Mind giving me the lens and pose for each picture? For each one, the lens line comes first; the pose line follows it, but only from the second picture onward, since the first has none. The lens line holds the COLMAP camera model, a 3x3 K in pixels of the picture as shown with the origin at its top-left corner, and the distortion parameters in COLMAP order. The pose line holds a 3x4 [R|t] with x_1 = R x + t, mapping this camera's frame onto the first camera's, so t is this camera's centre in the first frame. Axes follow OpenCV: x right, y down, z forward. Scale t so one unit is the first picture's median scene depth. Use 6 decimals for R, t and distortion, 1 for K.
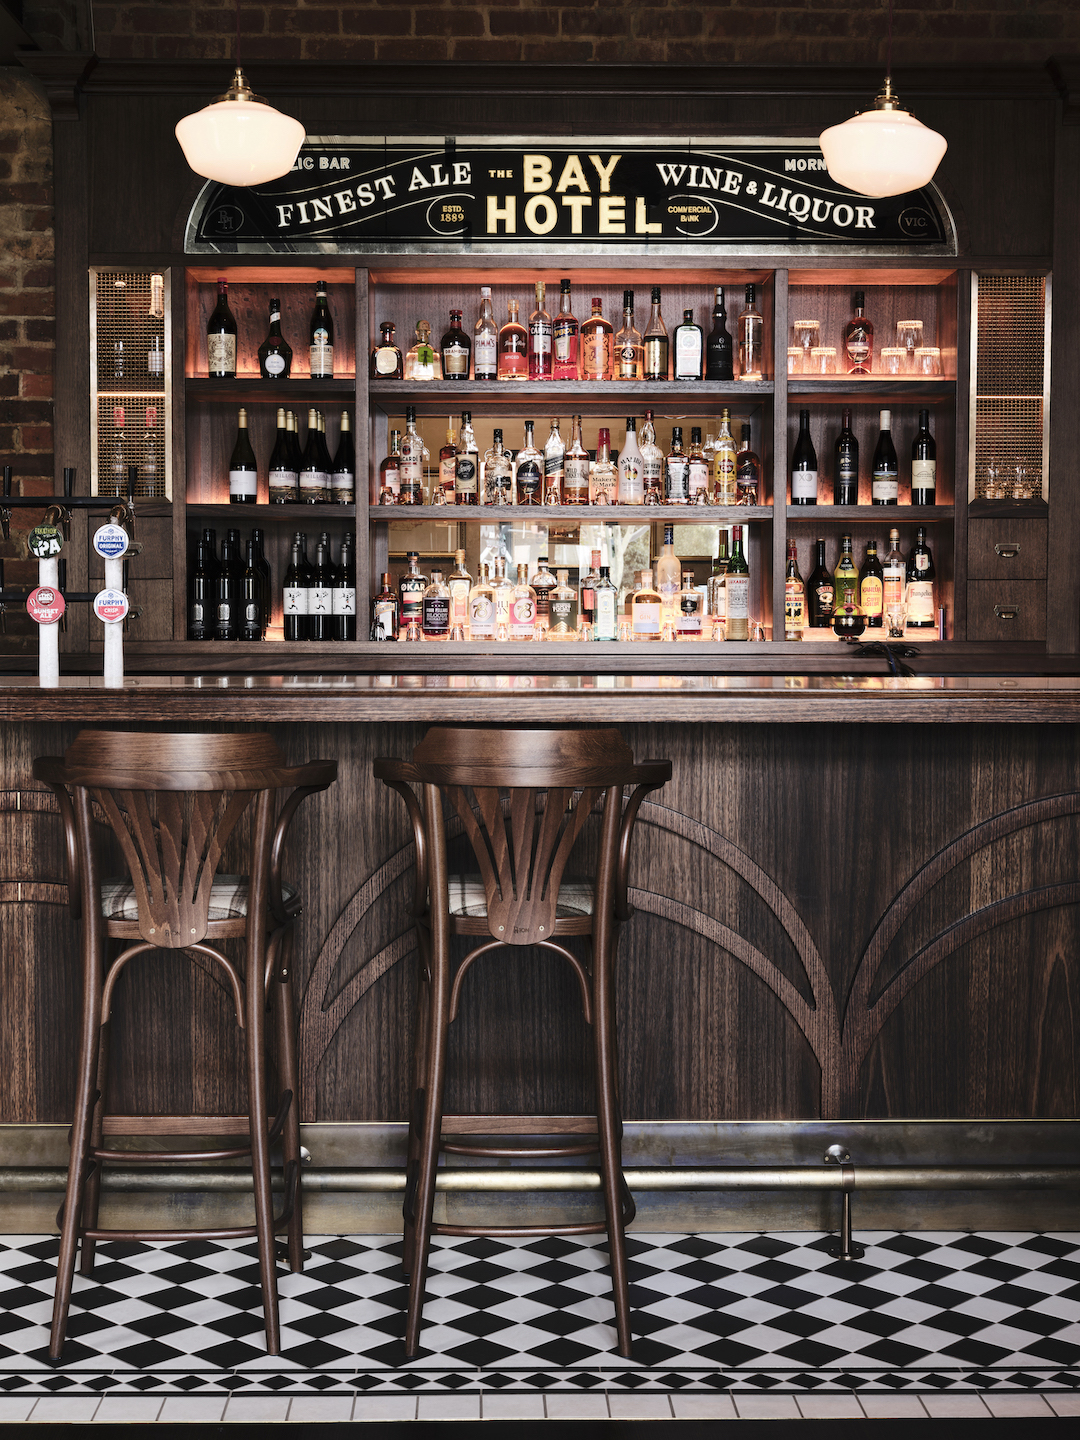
lens RADIAL K [[2005.4, 0, 539.0], [0, 2005.4, 717.4], [0, 0, 1]] dist [0.055465, 0.000000]
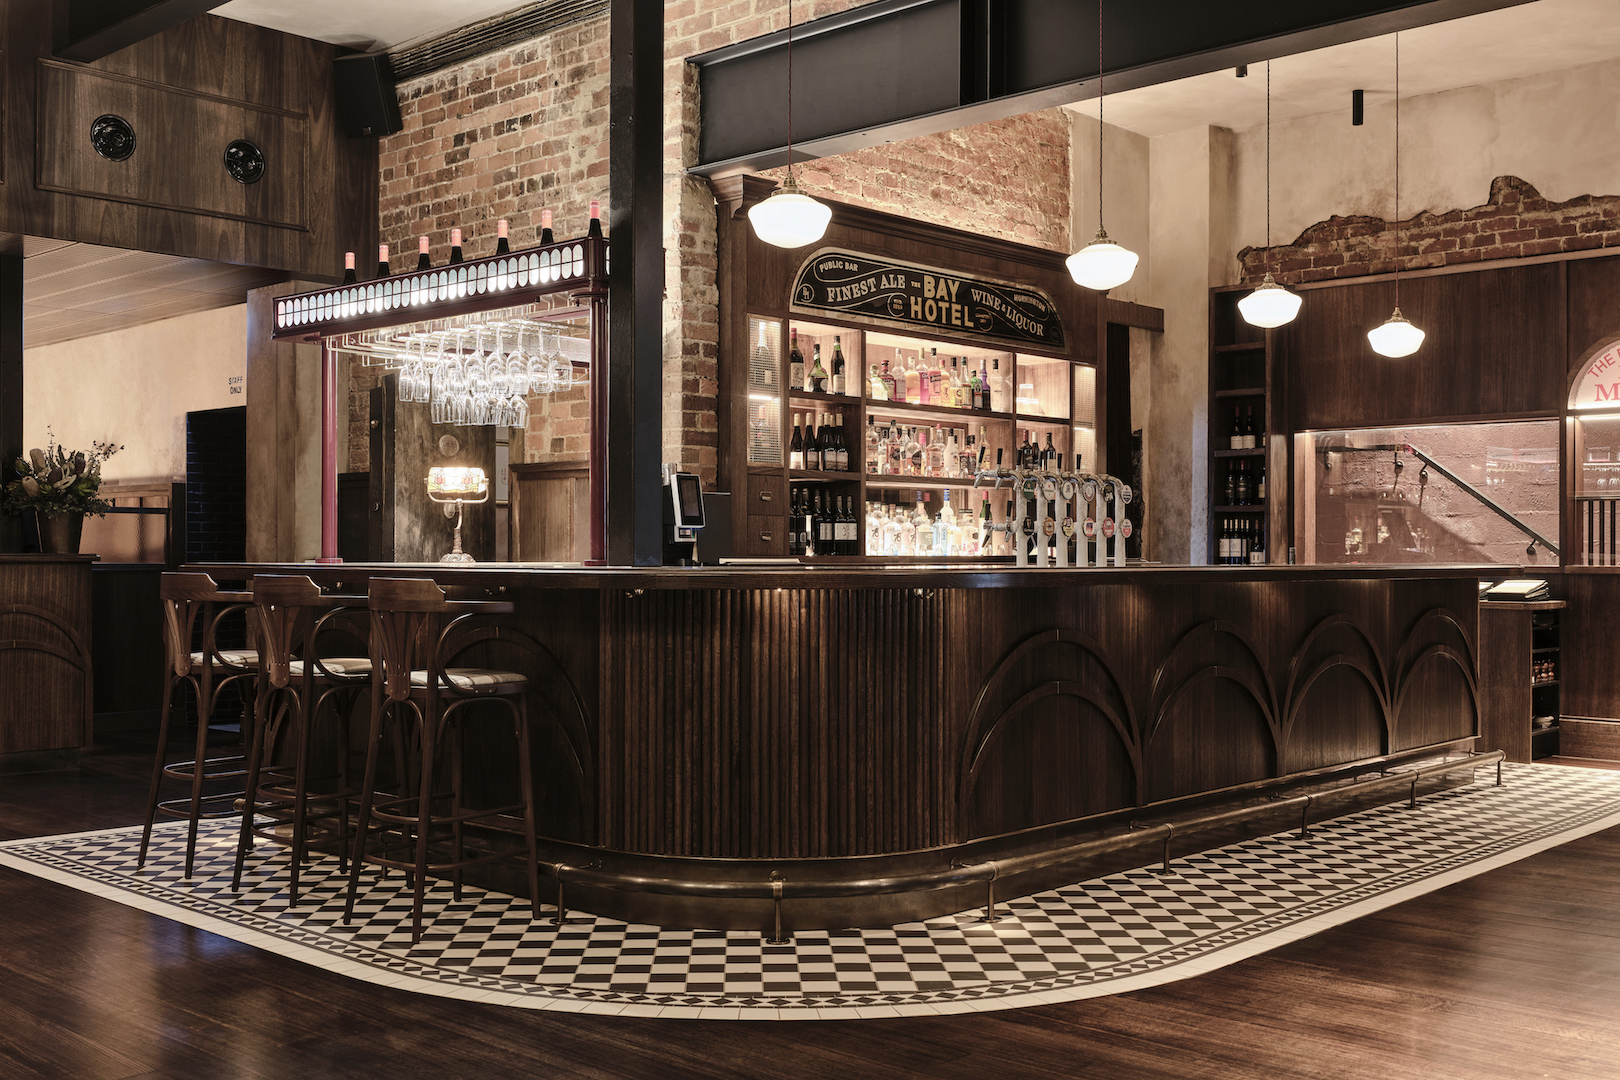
lens RADIAL K [[1668.9, 0, 805.4], [0, 1668.9, 535.2], [0, 0, 1]] dist [0.005108, 0.000000]
pose [[0.693444, 0.007367, 0.720473, -1.103649], [0.010202, 0.999747, -0.020042, -0.027539], [-0.720439, 0.021248, 0.693193, 0.082086]]
